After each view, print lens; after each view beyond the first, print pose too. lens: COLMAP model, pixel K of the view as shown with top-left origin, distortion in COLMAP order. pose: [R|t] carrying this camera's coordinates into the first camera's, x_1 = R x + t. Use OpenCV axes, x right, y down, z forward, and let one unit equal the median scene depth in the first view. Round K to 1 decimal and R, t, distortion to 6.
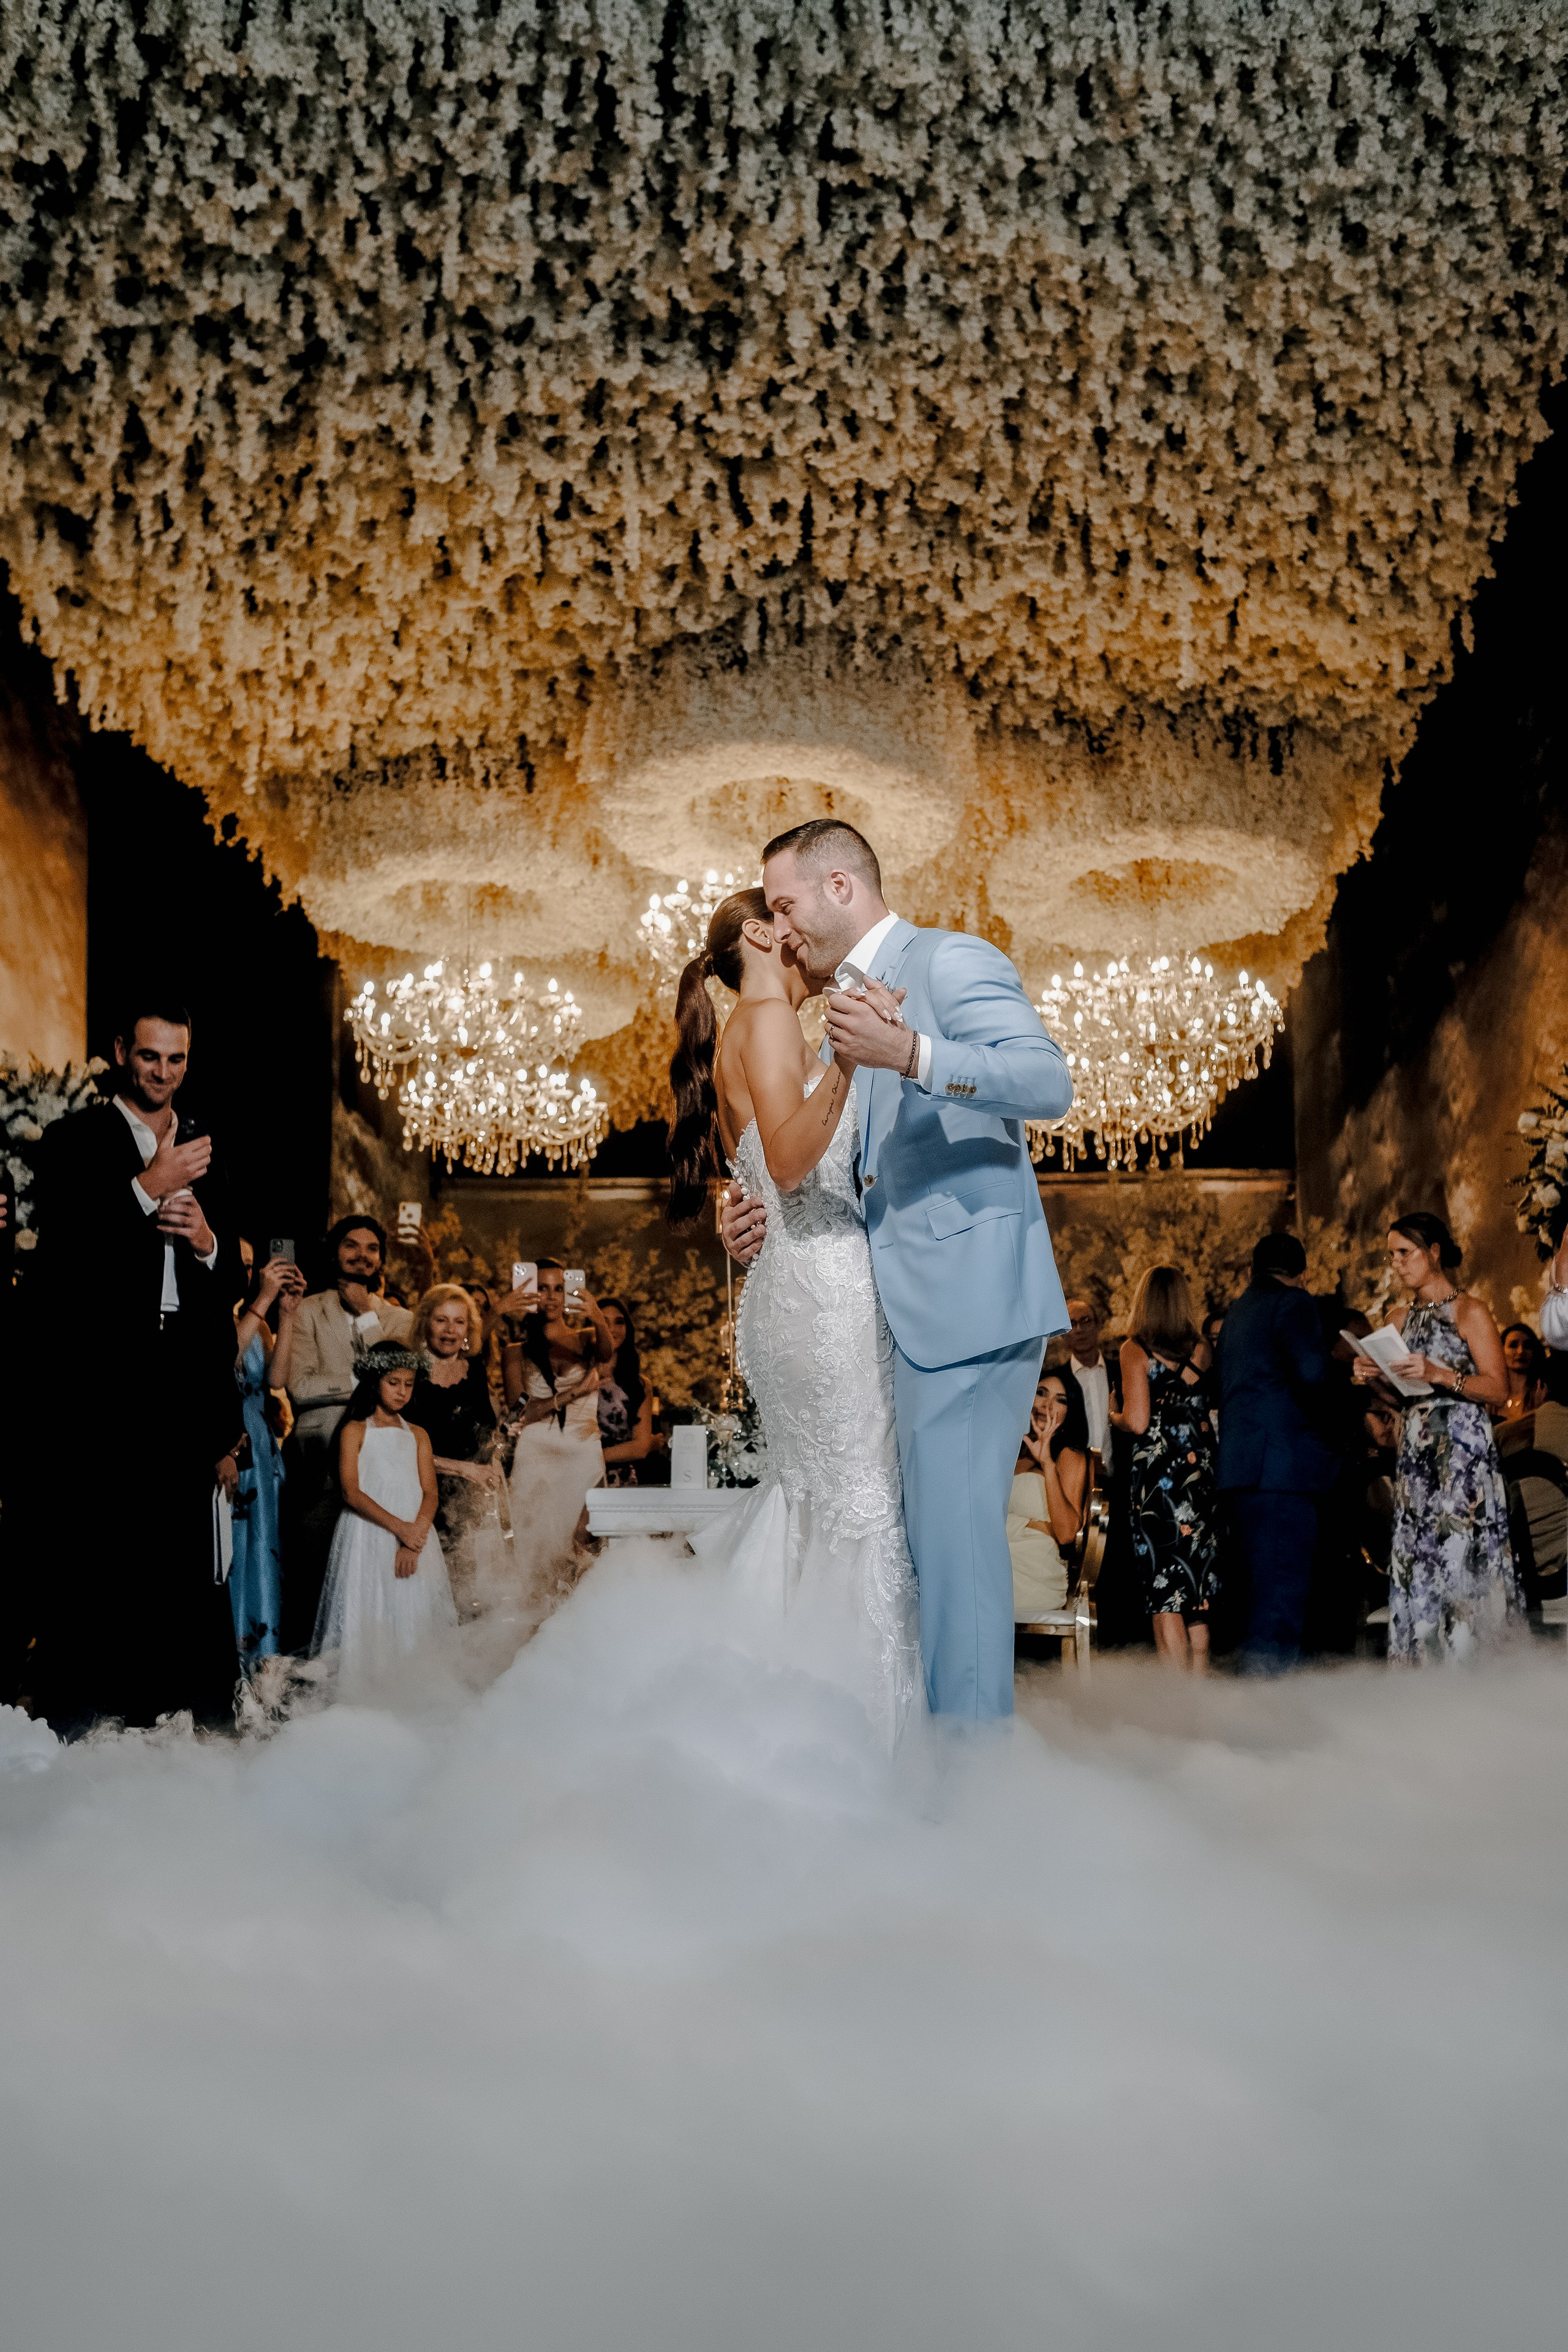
lens RADIAL K [[2345.2, 0, 762.0], [0, 2345.2, 1178.3], [0, 0, 1]] dist [-0.002876, 0.000000]
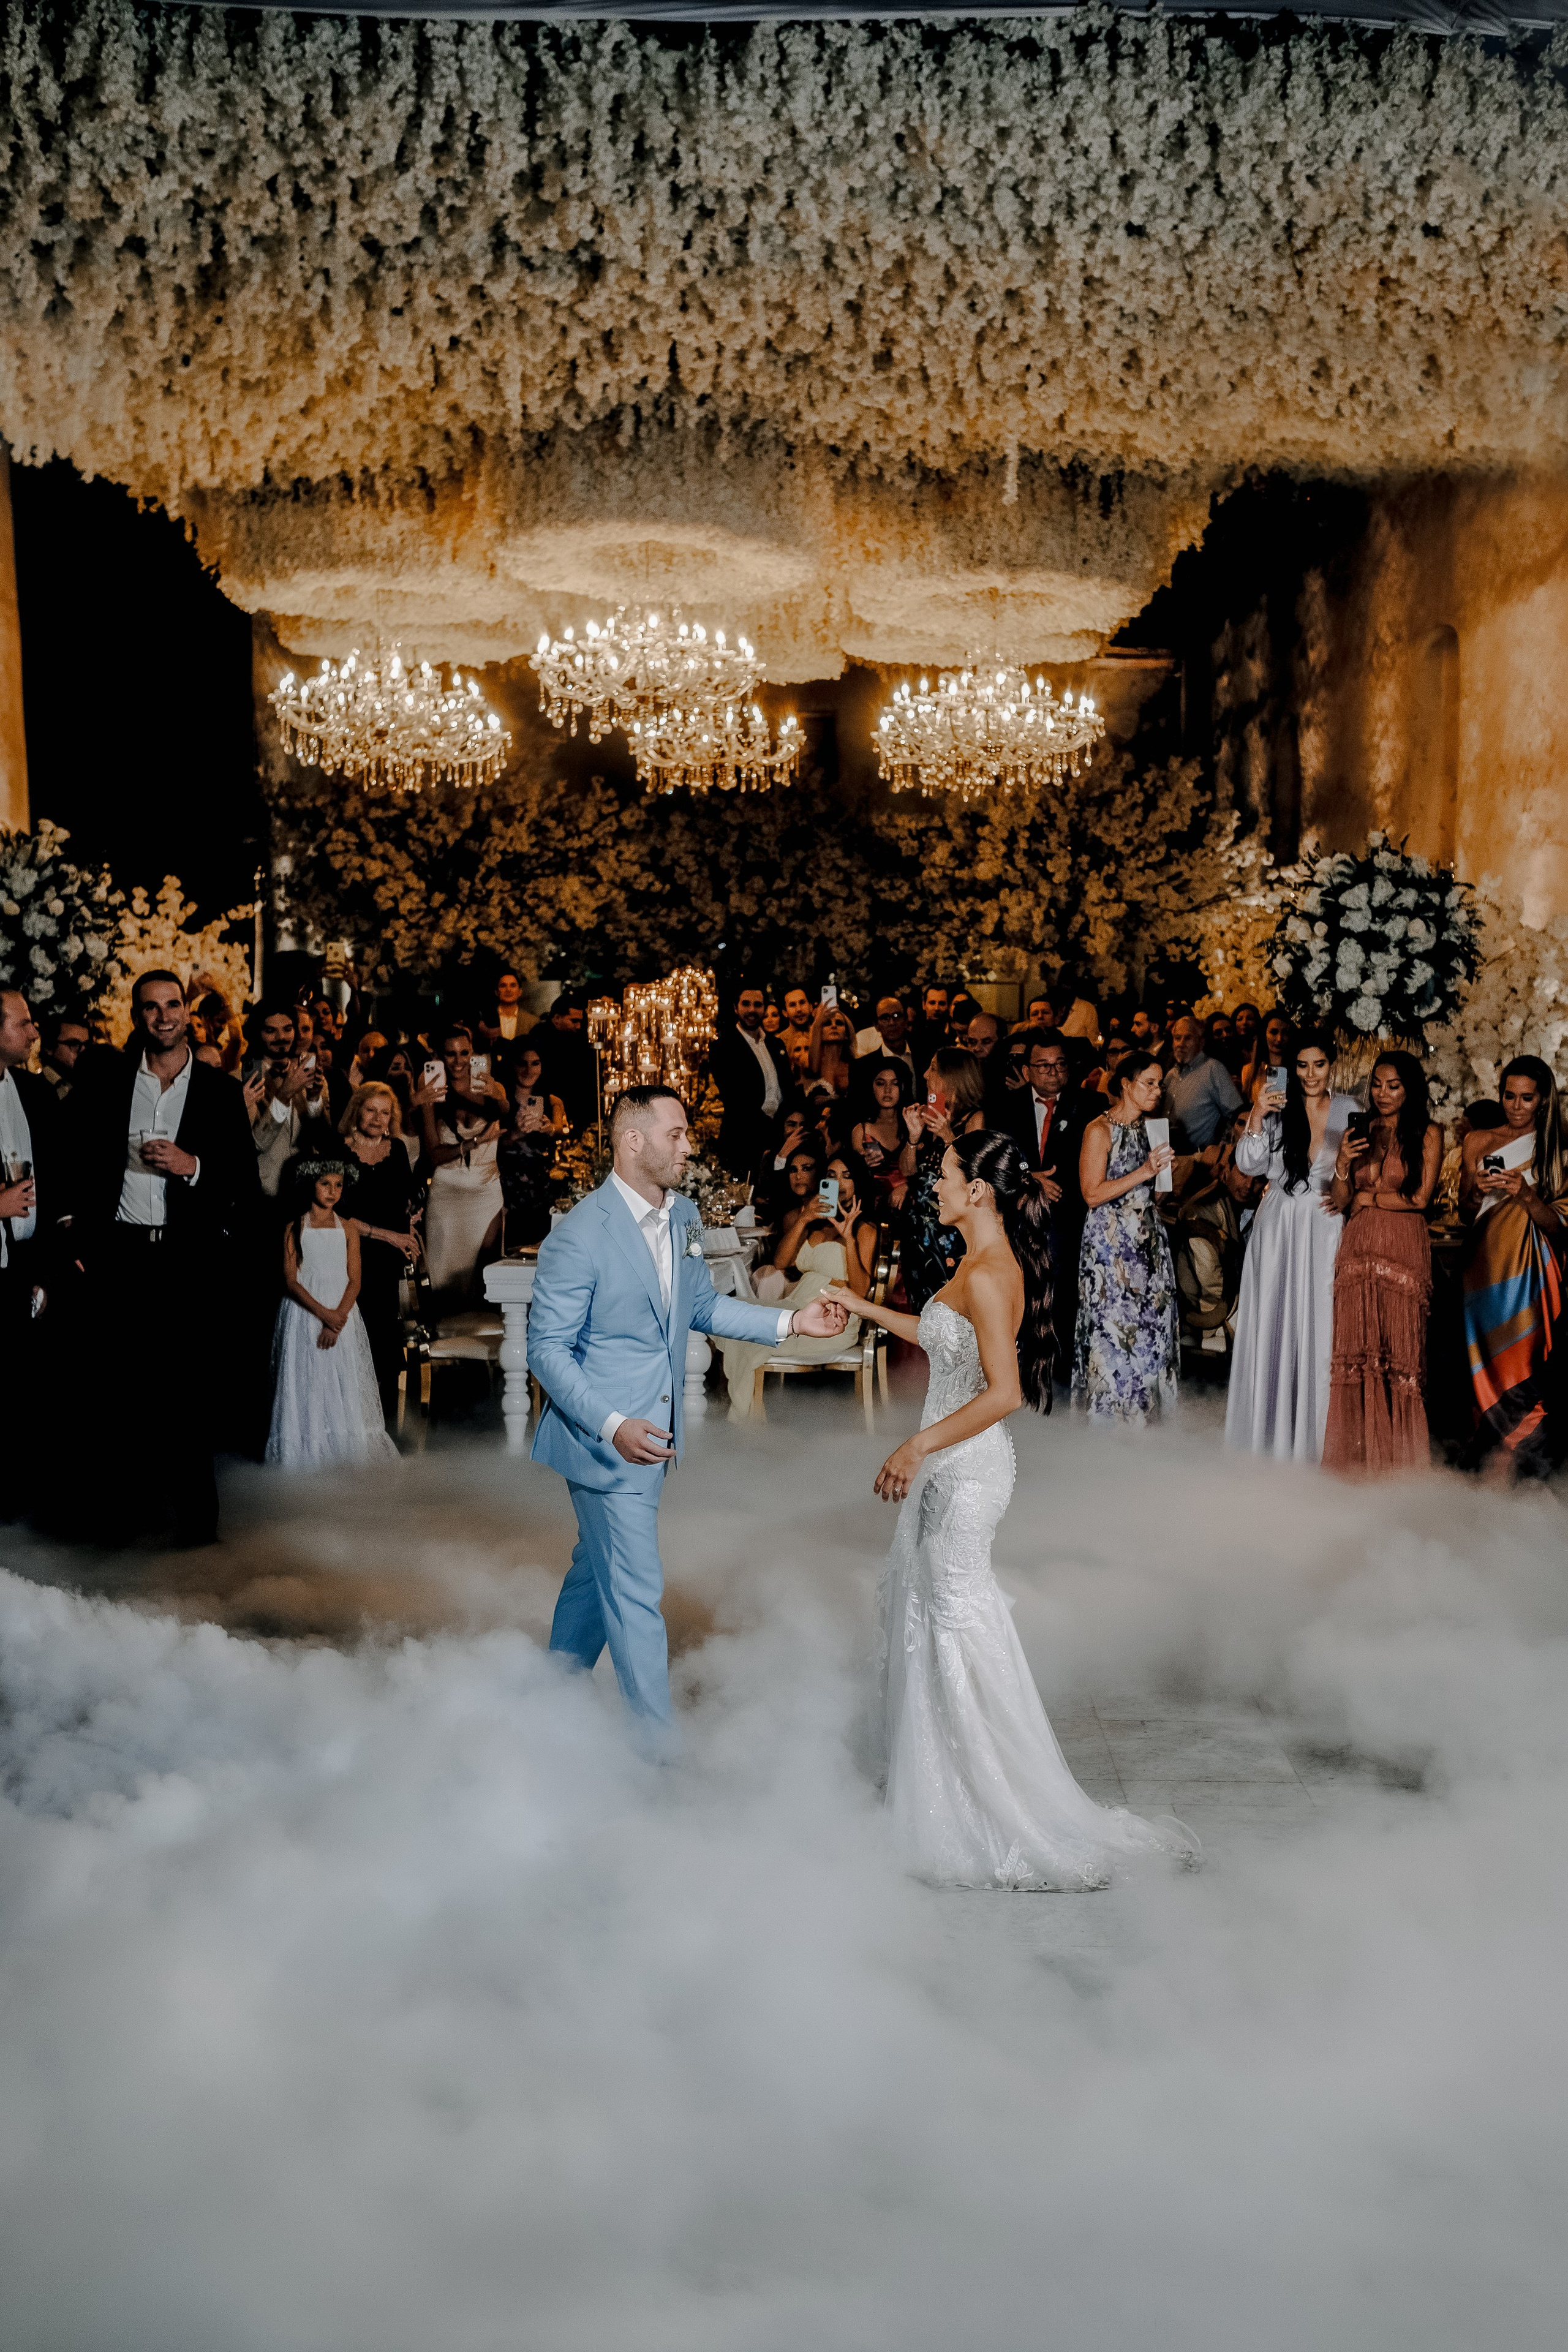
lens RADIAL K [[2345.2, 0, 799.0], [0, 2345.2, 1161.7], [0, 0, 1]] dist [-0.002876, 0.000000]
pose [[0.998906, 0.006208, 0.046350, 0.026096], [-0.019080, 0.959001, 0.282761, -0.203617], [-0.042695, -0.283336, 0.958070, -0.155254]]
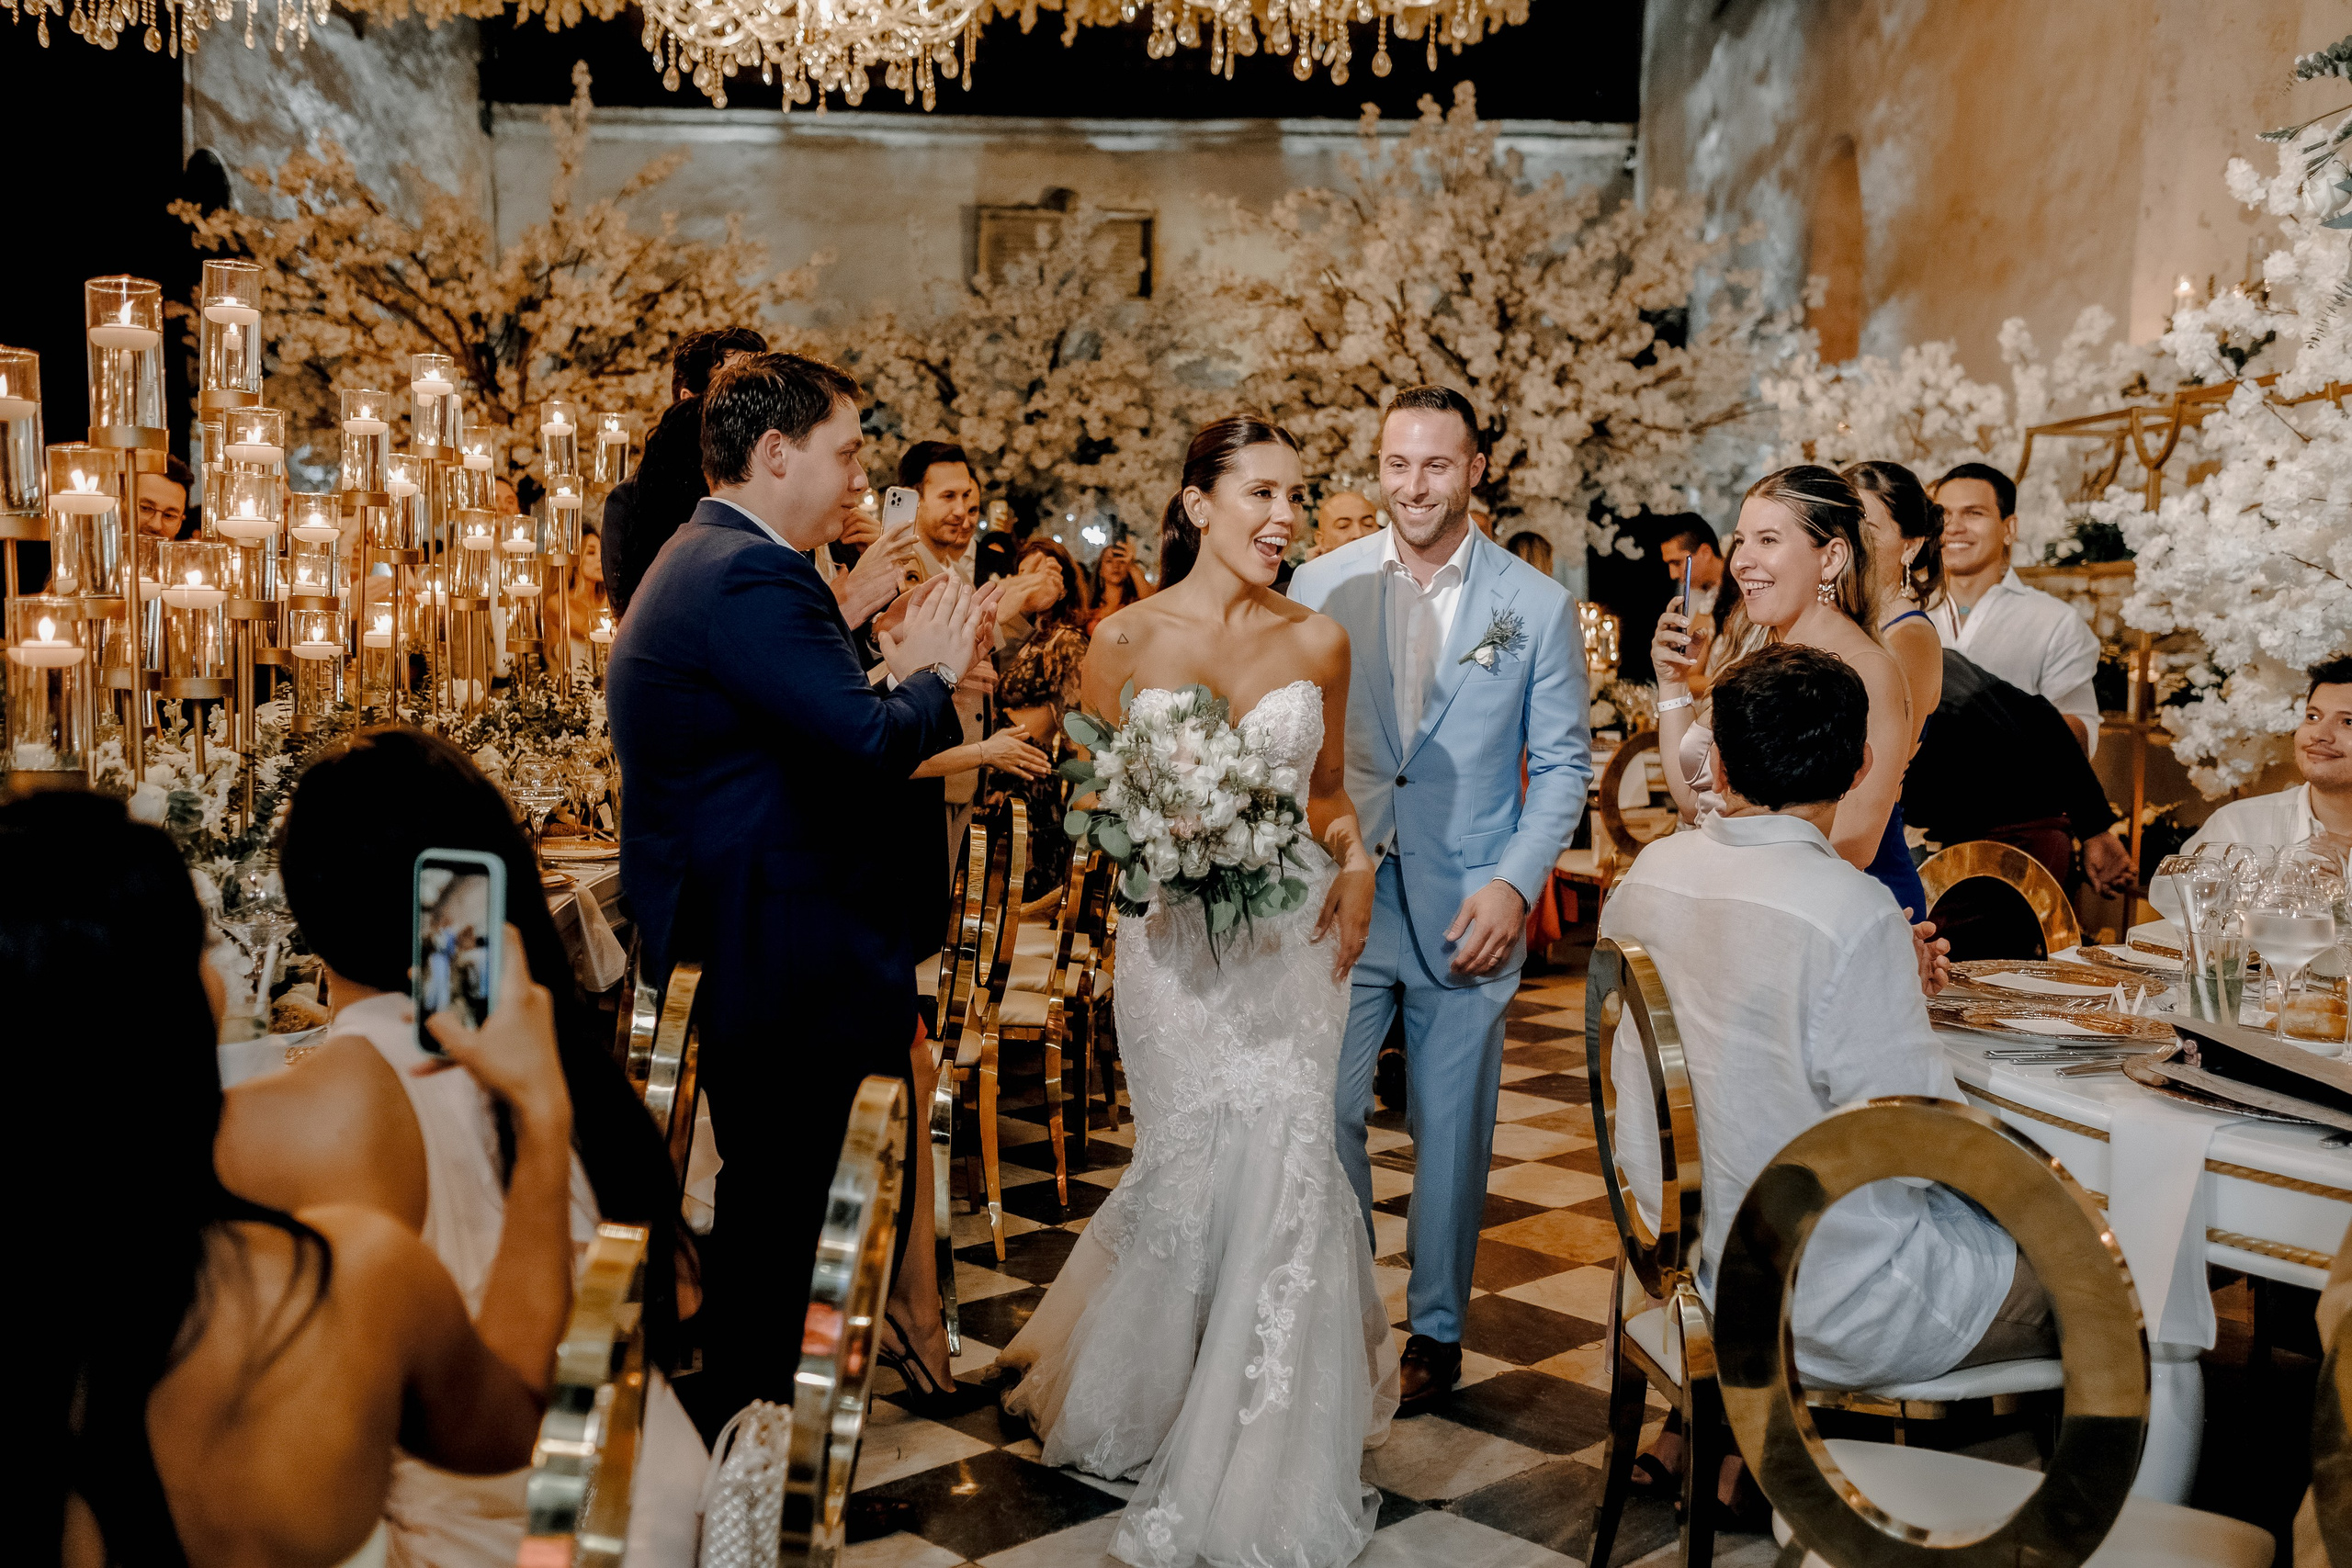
lens RADIAL K [[2345.0, 0, 1184.0], [0, 2345.0, 781.7], [0, 0, 1]] dist [-0.002876, 0.000000]
pose [[0.998812, 0.016437, 0.045863, 0.134142], [-0.027935, 0.964473, 0.262700, 0.015037], [-0.039916, -0.263669, 0.963787, 0.598472]]
